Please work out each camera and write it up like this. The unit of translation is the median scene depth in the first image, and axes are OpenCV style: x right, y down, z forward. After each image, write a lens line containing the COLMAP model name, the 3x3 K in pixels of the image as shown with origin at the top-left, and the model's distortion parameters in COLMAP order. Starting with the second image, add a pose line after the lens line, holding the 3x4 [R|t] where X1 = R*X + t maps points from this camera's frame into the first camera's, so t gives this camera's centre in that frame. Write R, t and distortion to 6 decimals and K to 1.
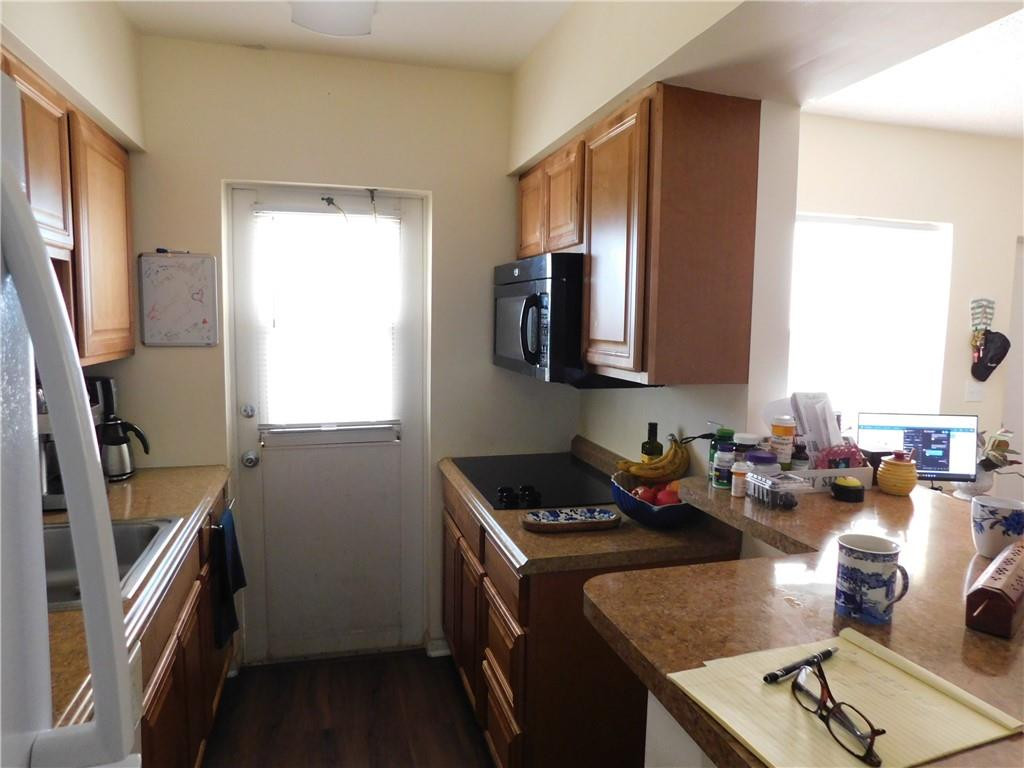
lens RADIAL K [[673.5, 0, 512.6], [0, 673.5, 382.0], [0, 0, 1]] dist [-0.073740, 0.055304]
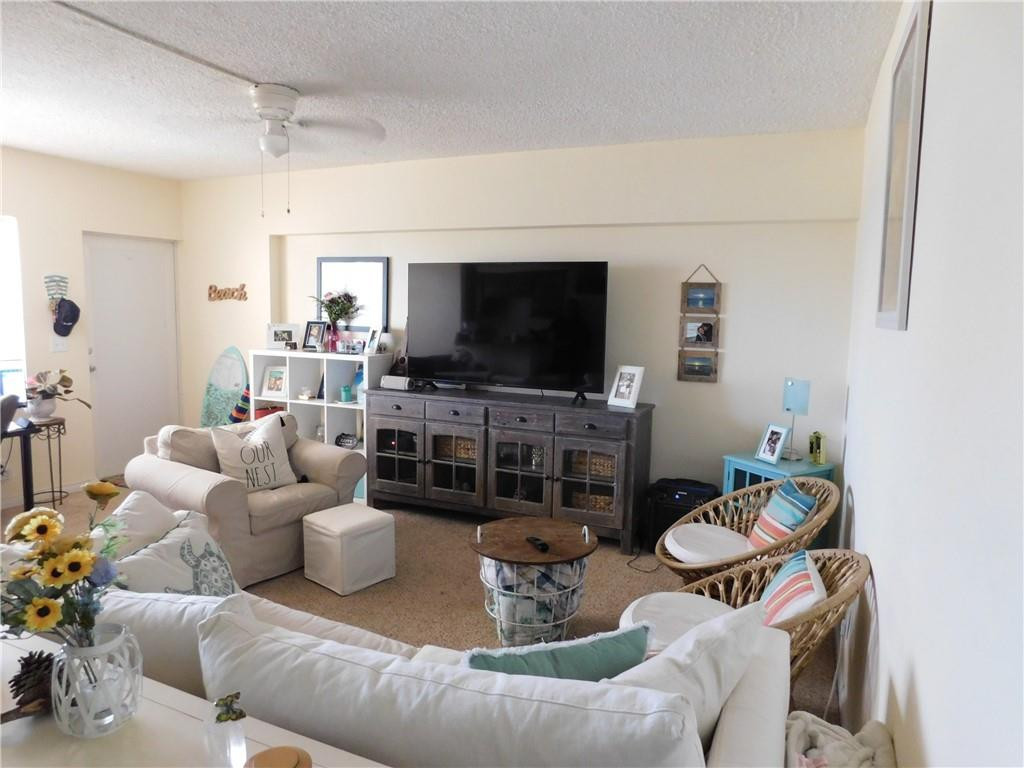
lens RADIAL K [[673.5, 0, 512.6], [0, 673.5, 382.0], [0, 0, 1]] dist [-0.073740, 0.055304]
pose [[0.644060, -0.092853, 0.759319, 0.384218], [0.065900, 0.995651, 0.065855, 0.092466], [-0.762131, 0.007624, 0.647378, -0.841702]]
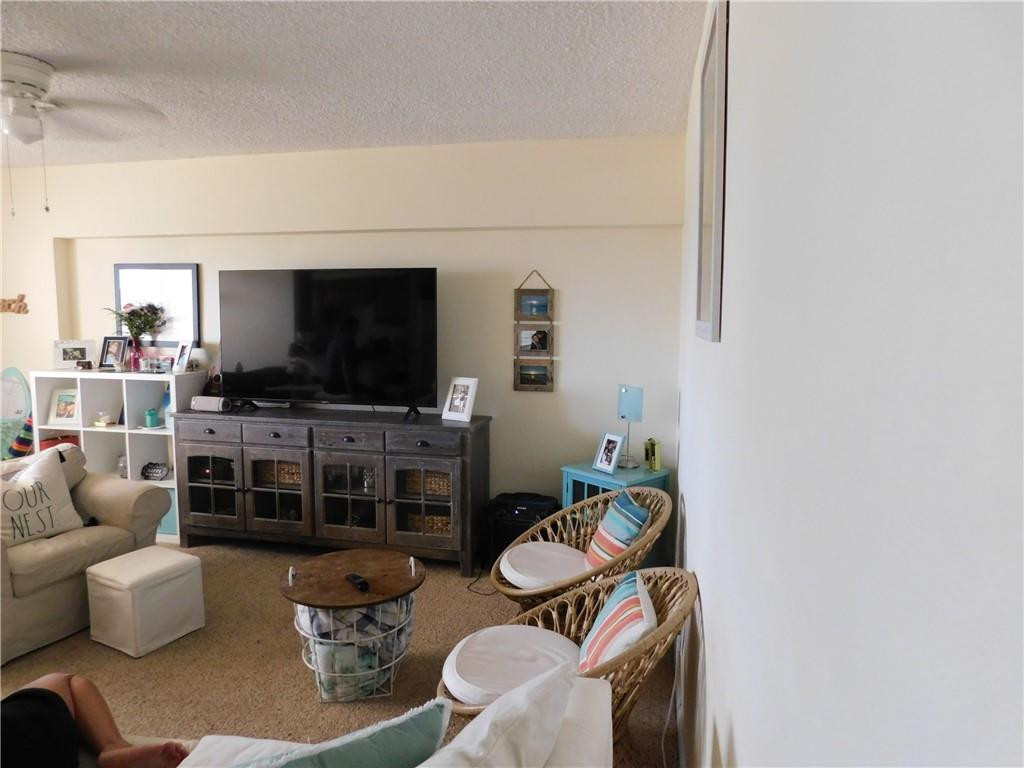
lens RADIAL K [[673.5, 0, 512.6], [0, 673.5, 382.0], [0, 0, 1]] dist [-0.073740, 0.055304]
pose [[0.469954, -0.106828, 0.876203, 0.505725], [0.086357, 0.993452, 0.074806, 0.083766], [-0.878457, 0.040511, 0.476102, -0.840617]]
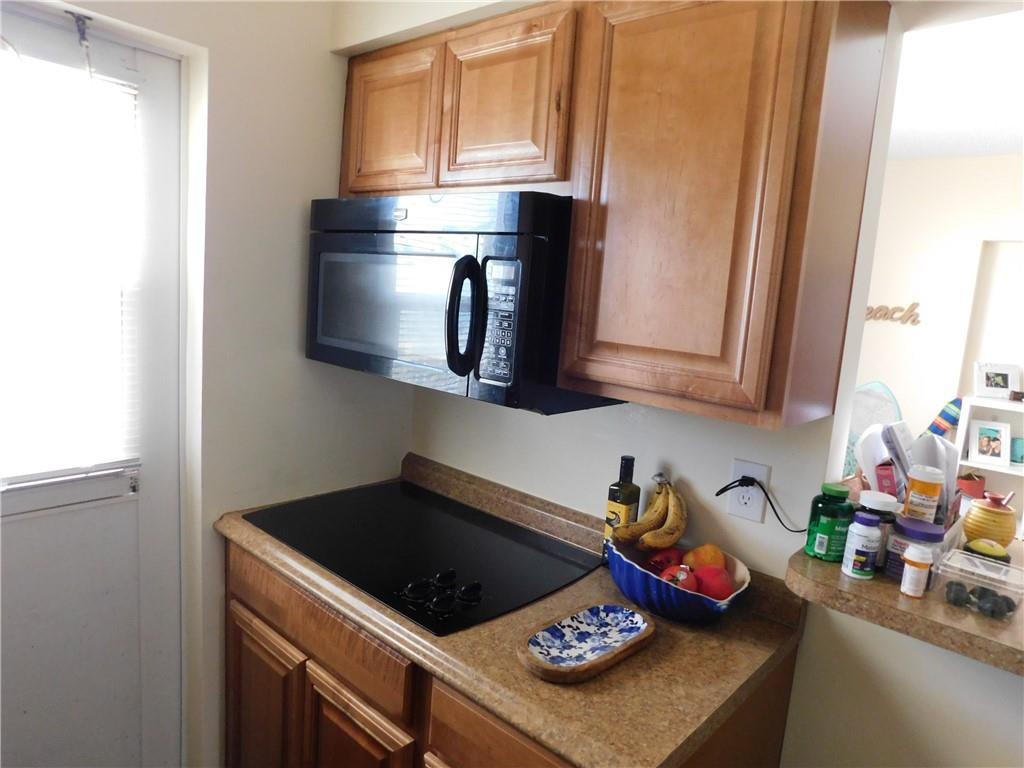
lens RADIAL K [[673.5, 0, 512.6], [0, 673.5, 382.0], [0, 0, 1]] dist [-0.073740, 0.055304]
pose [[0.841464, -0.030765, 0.539437, -0.226740], [-0.009205, 0.997417, 0.071243, -0.055711], [-0.540236, -0.064914, 0.839006, 0.419139]]
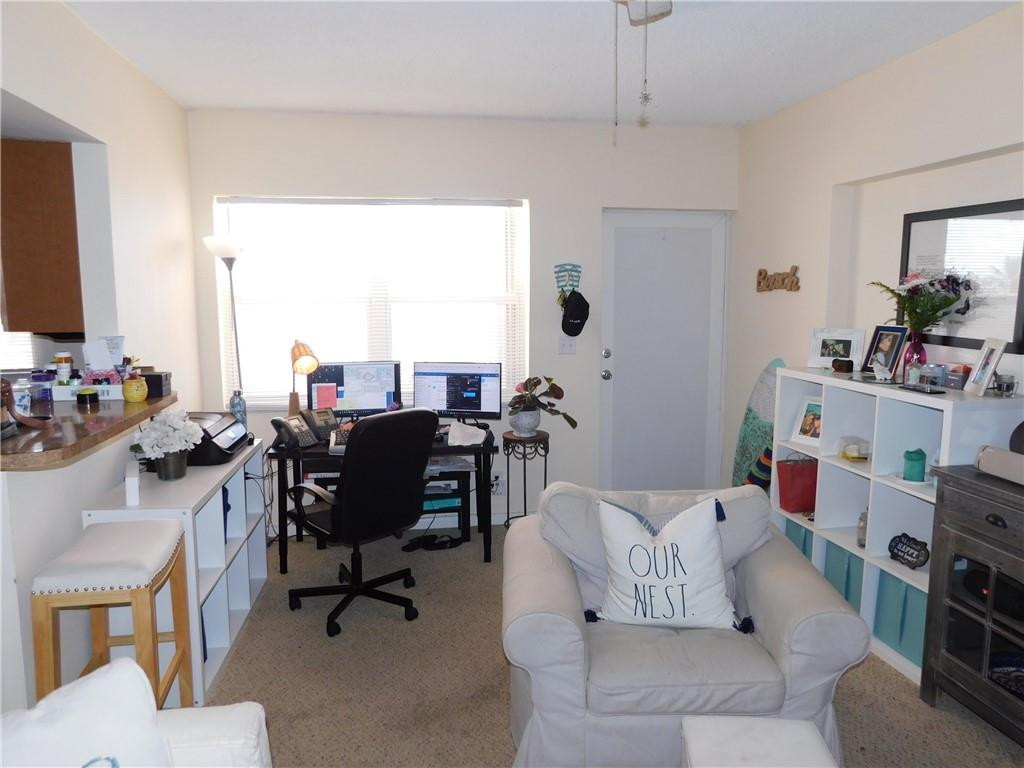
lens RADIAL K [[706.3, 0, 512.6], [0, 706.3, 379.0], [0, 0, 1]] dist [-0.079176, 0.072410]
pose [[0.994282, -0.006667, -0.106577, 1.059933], [0.009935, 0.999496, 0.030167, 0.050800], [0.106322, -0.031053, 0.993847, -0.329221]]
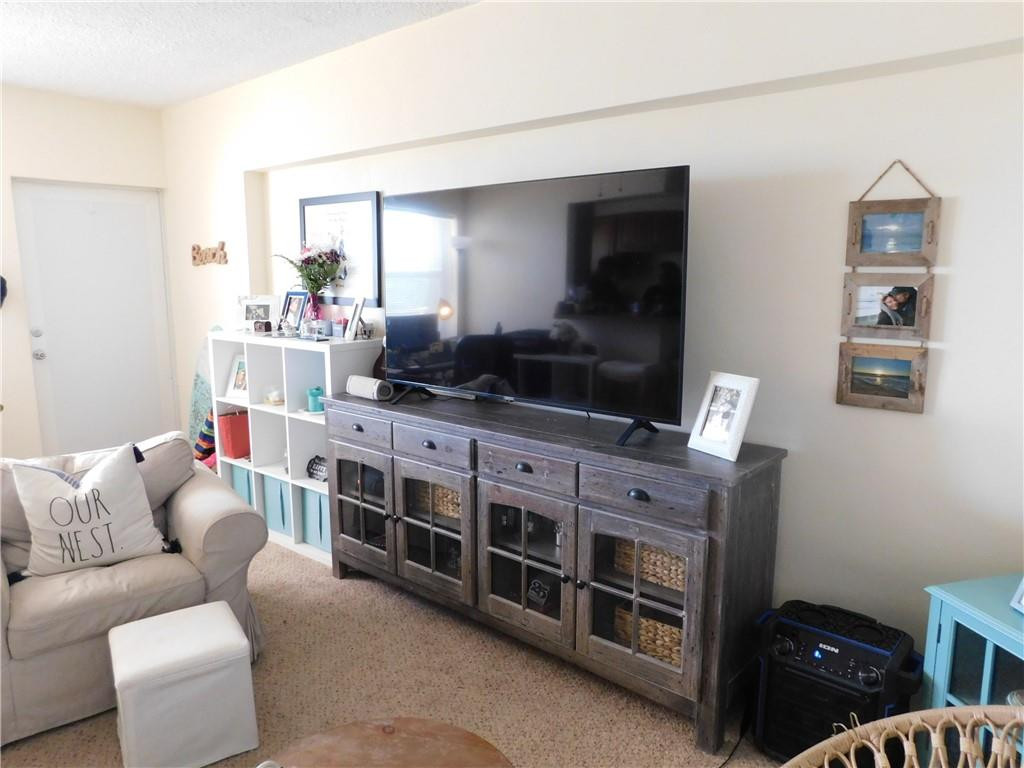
lens RADIAL K [[706.3, 0, 512.6], [0, 706.3, 379.0], [0, 0, 1]] dist [-0.079176, 0.072410]
pose [[0.832782, -0.105903, 0.543376, 1.145689], [0.070576, 0.993833, 0.085531, 0.093939], [-0.549083, -0.032879, 0.835121, -0.559955]]
